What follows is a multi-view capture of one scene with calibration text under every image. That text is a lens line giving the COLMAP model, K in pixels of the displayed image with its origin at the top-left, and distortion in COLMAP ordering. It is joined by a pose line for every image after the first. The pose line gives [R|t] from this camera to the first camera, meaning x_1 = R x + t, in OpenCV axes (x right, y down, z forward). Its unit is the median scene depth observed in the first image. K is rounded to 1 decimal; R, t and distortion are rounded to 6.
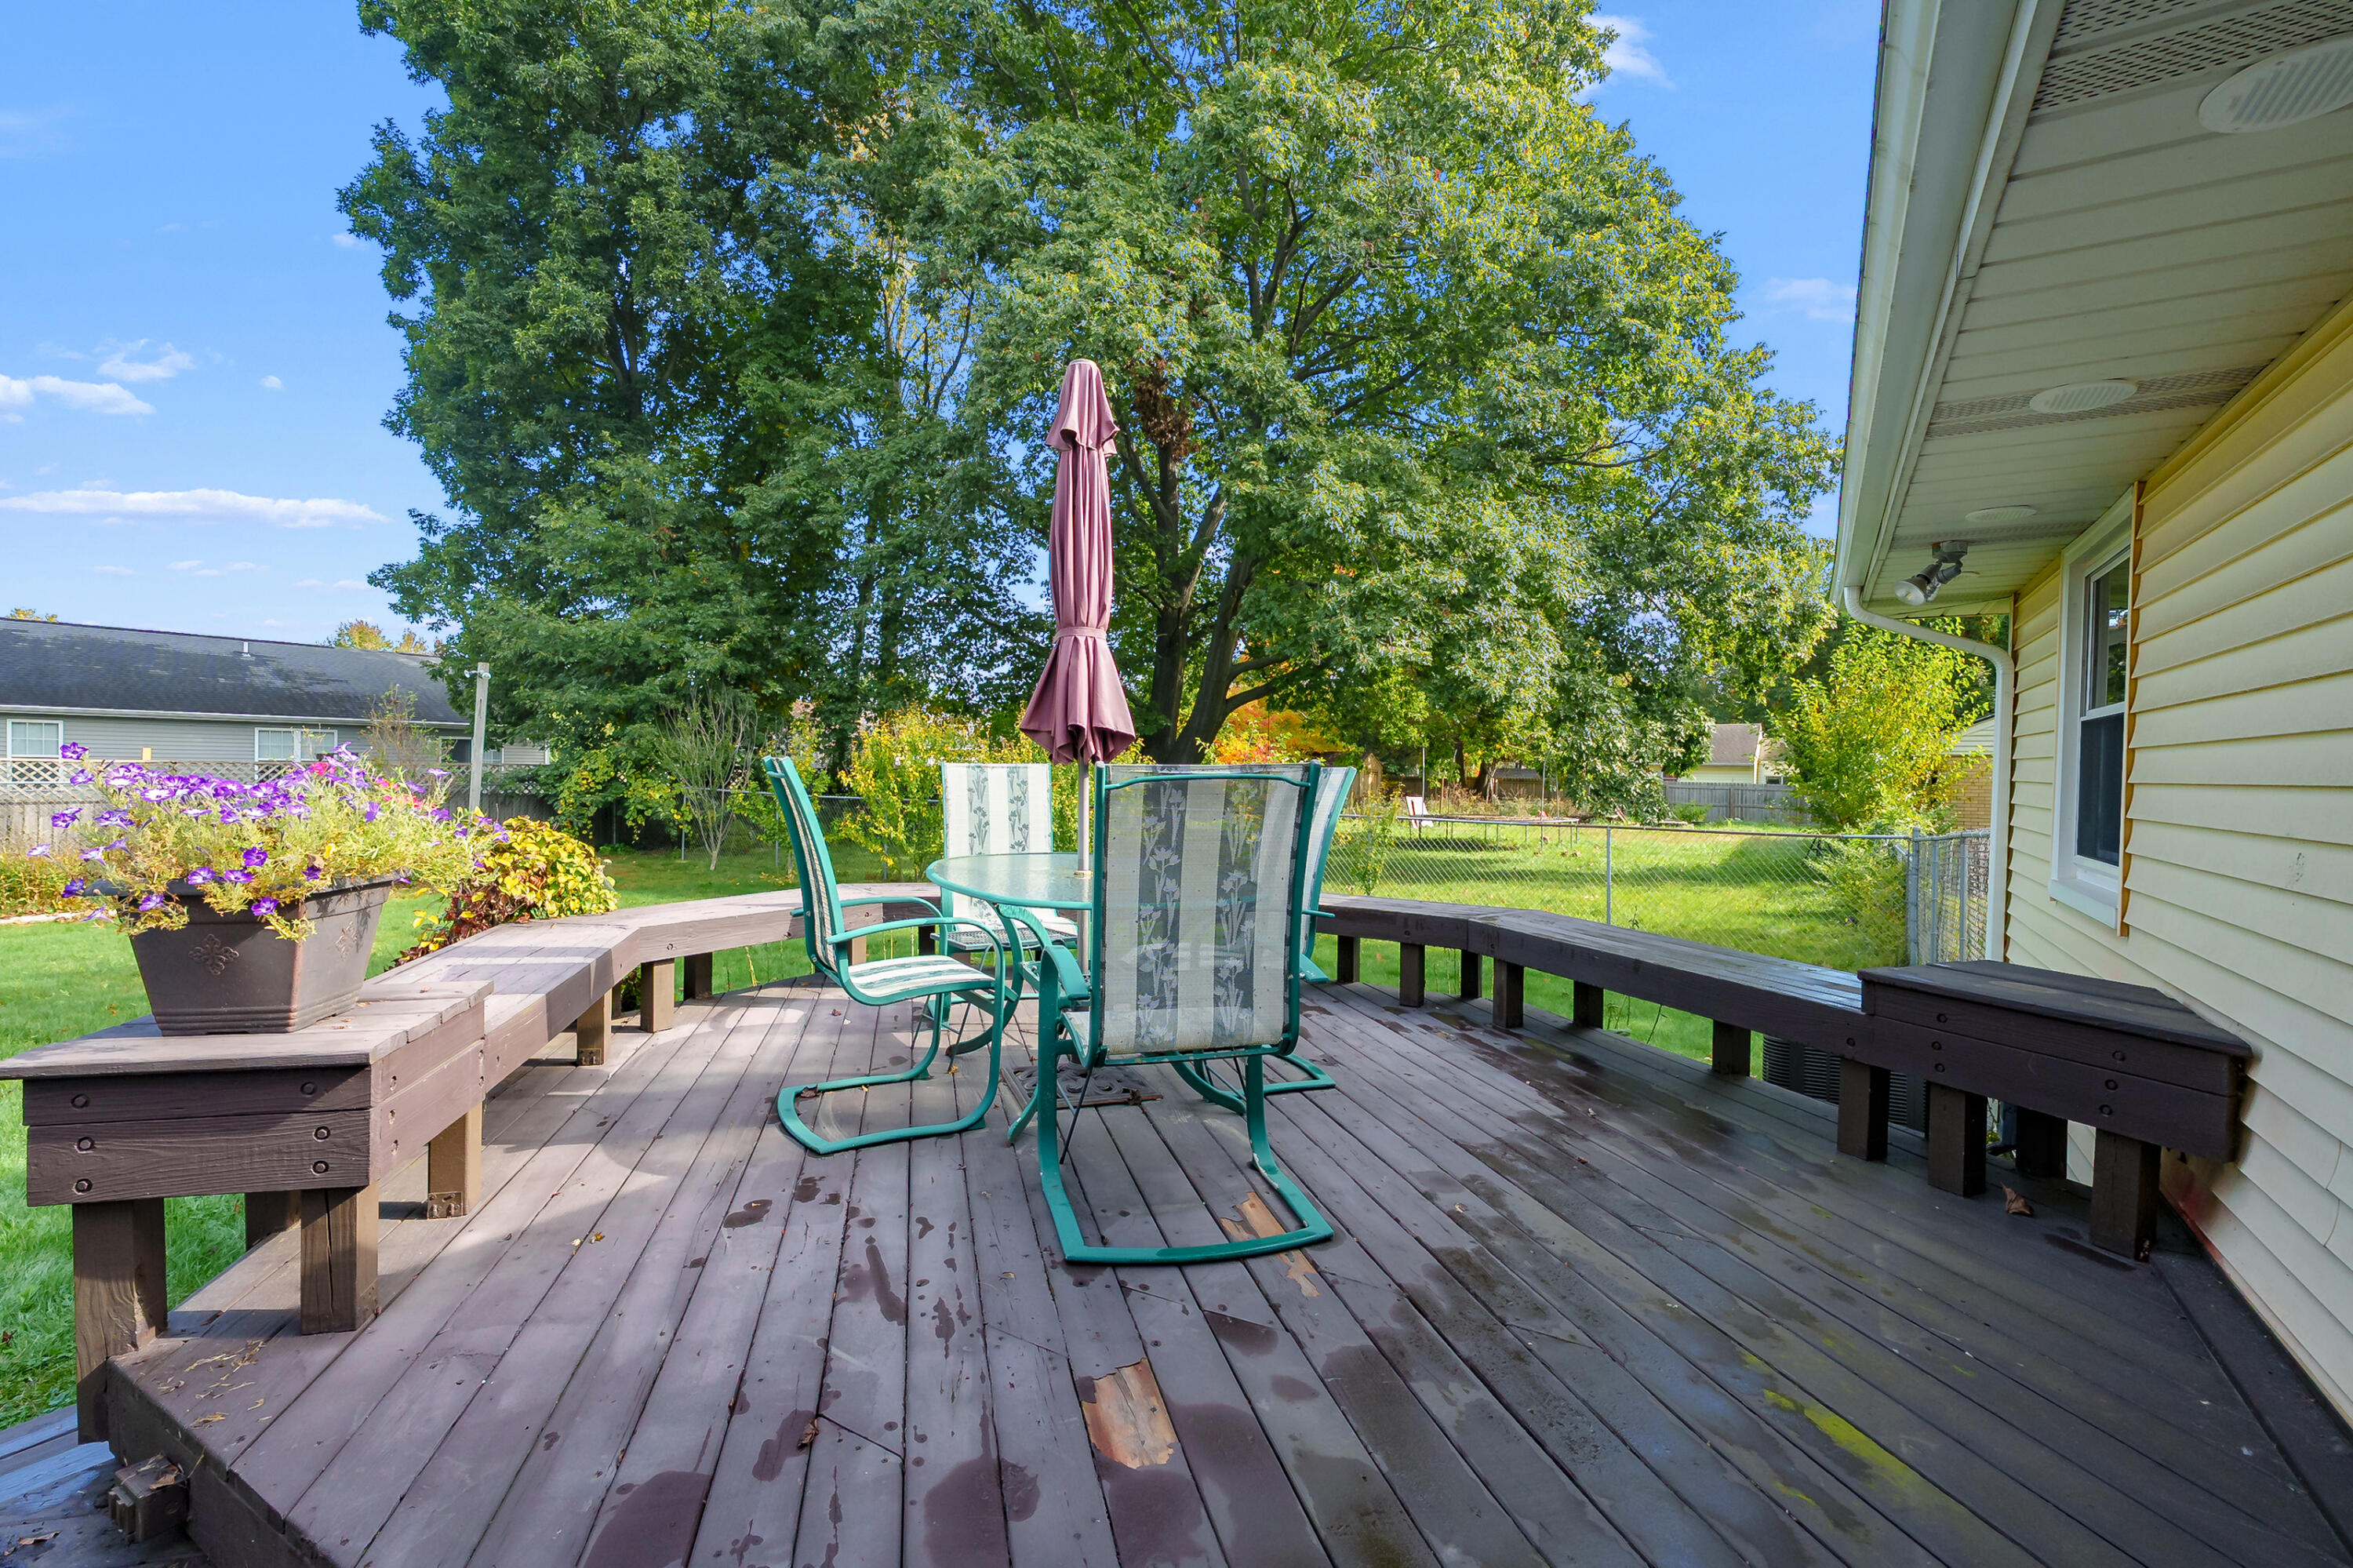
lens RADIAL K [[1061.9, 0, 1176.5], [0, 1061.9, 784.0], [0, 0, 1]] dist [-0.002102, -0.000085]
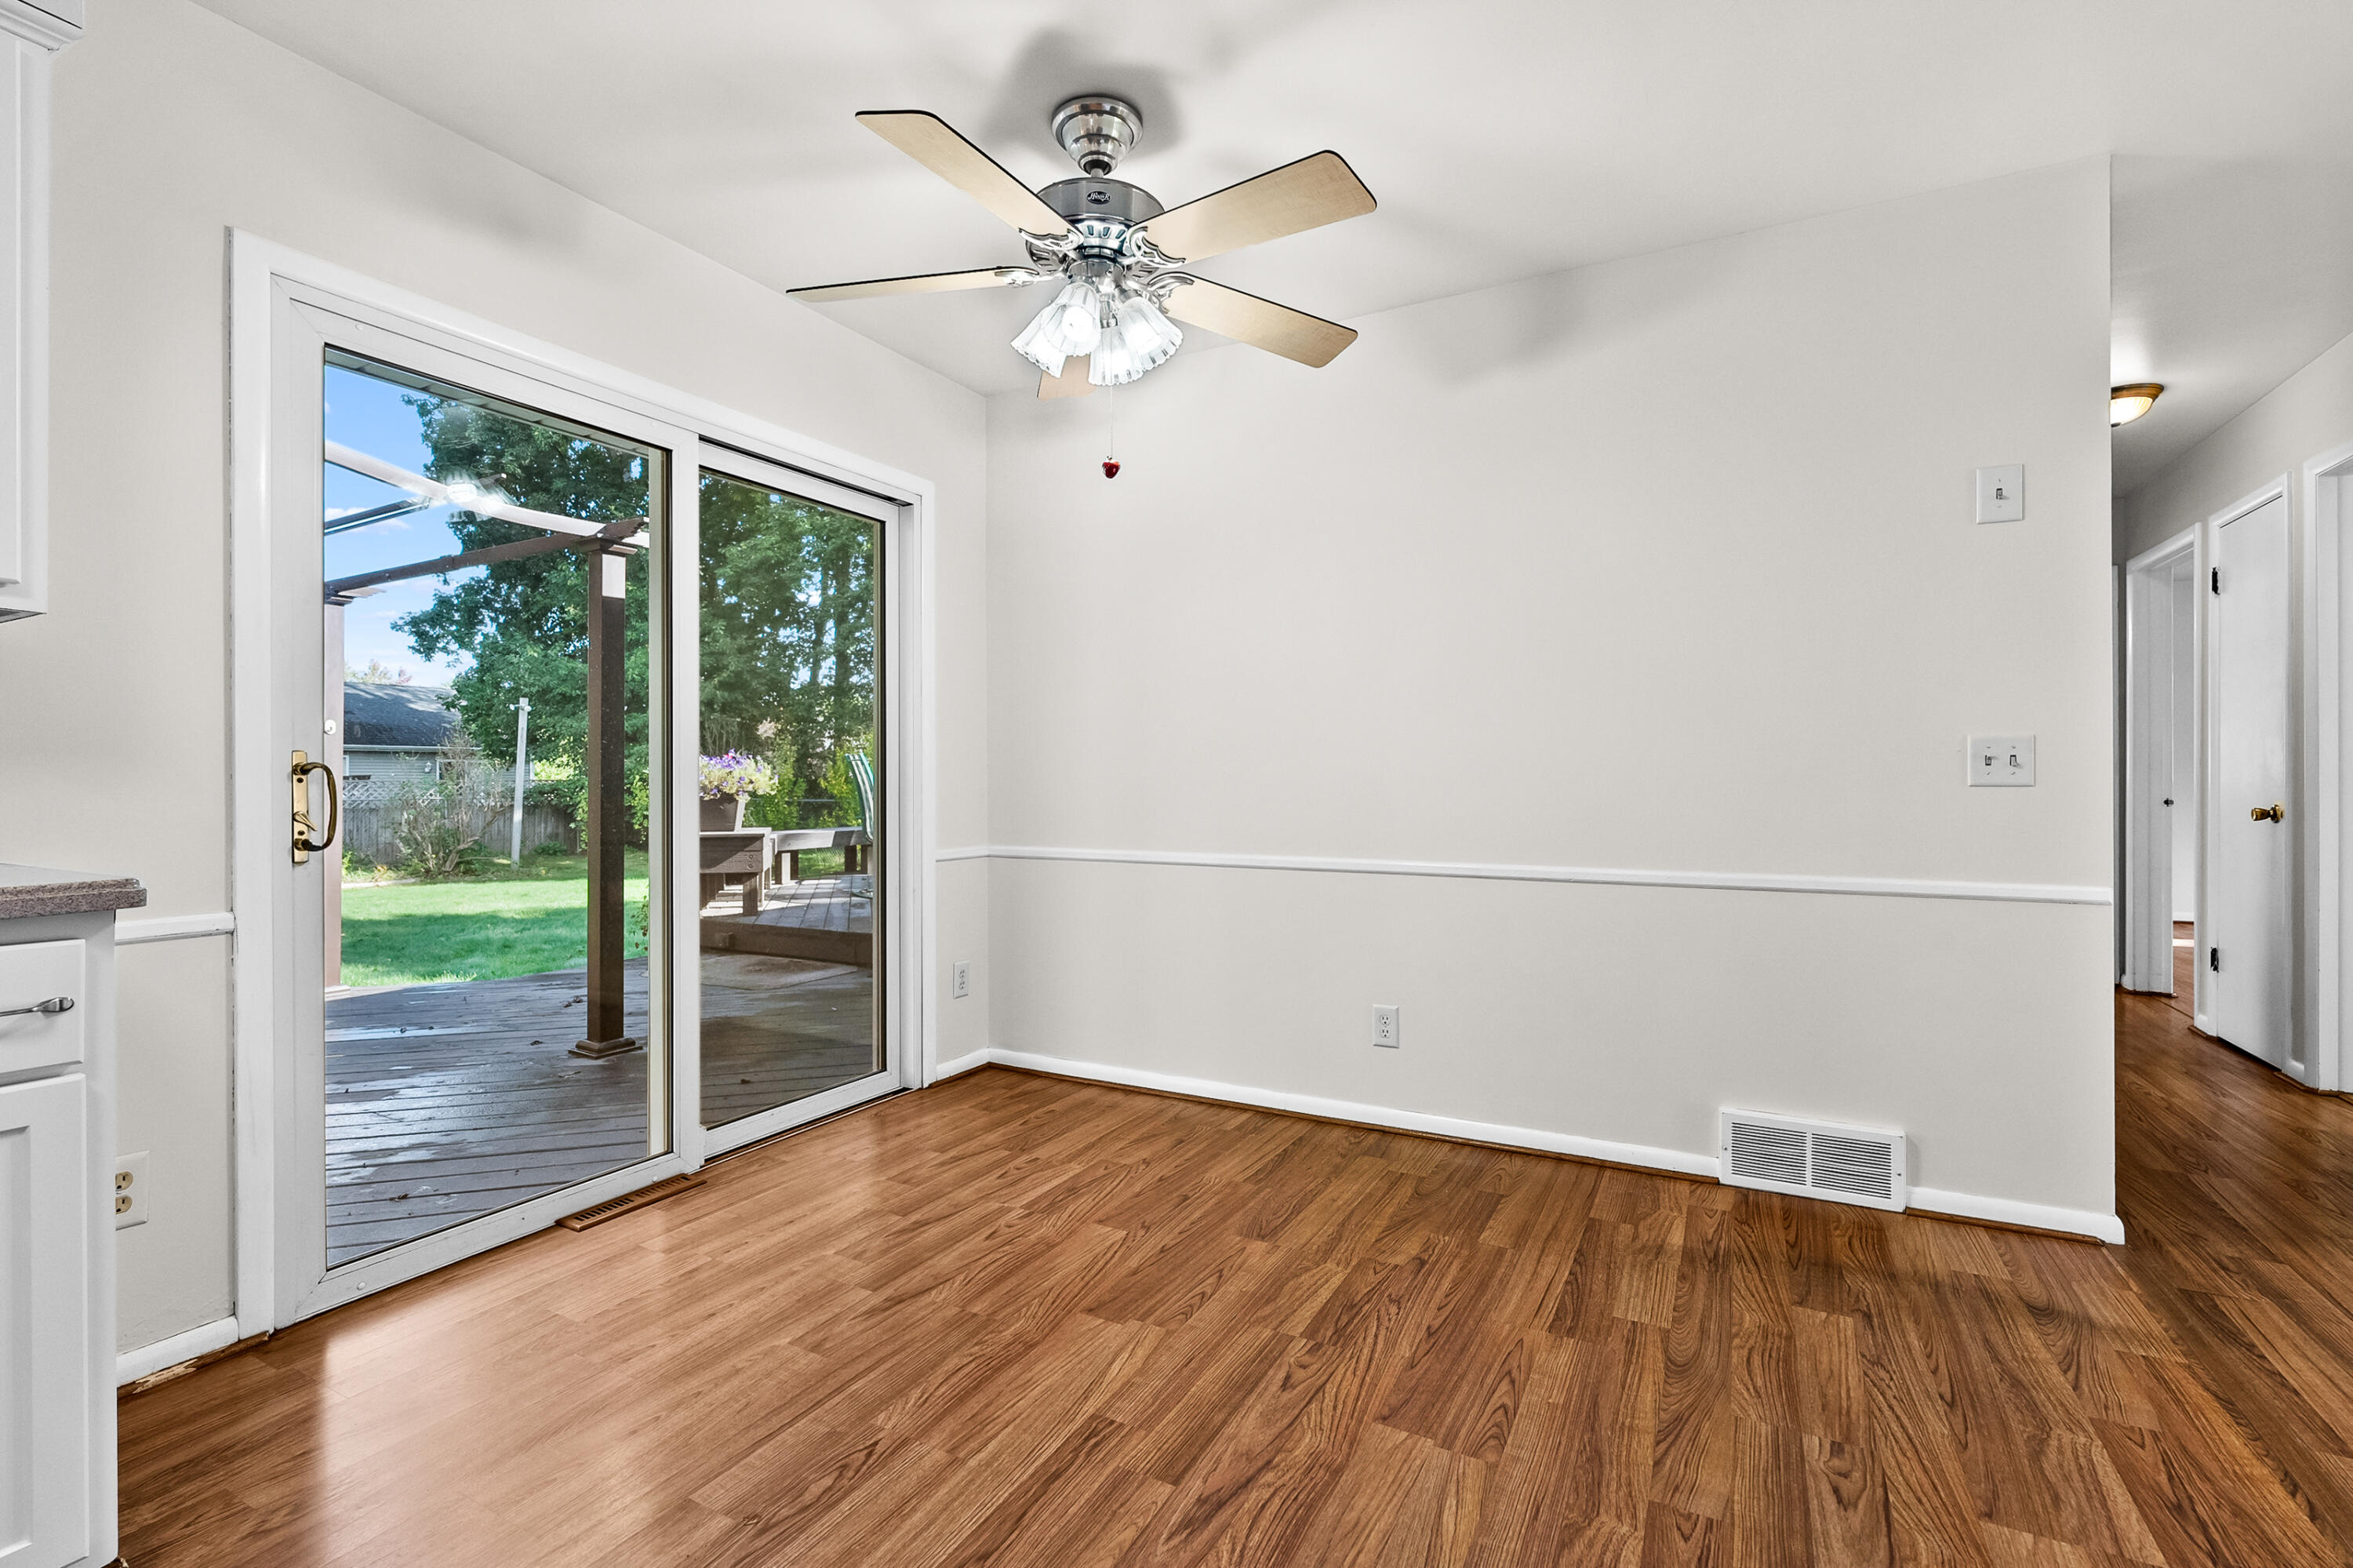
lens RADIAL K [[1061.9, 0, 1176.5], [0, 1061.9, 784.0], [0, 0, 1]] dist [-0.002102, -0.000085]
pose [[0.998520, -0.020194, 0.050504, 0.034911], [0.020789, 0.999720, -0.011300, 0.012355], [-0.050261, 0.012333, 0.998660, -0.203181]]
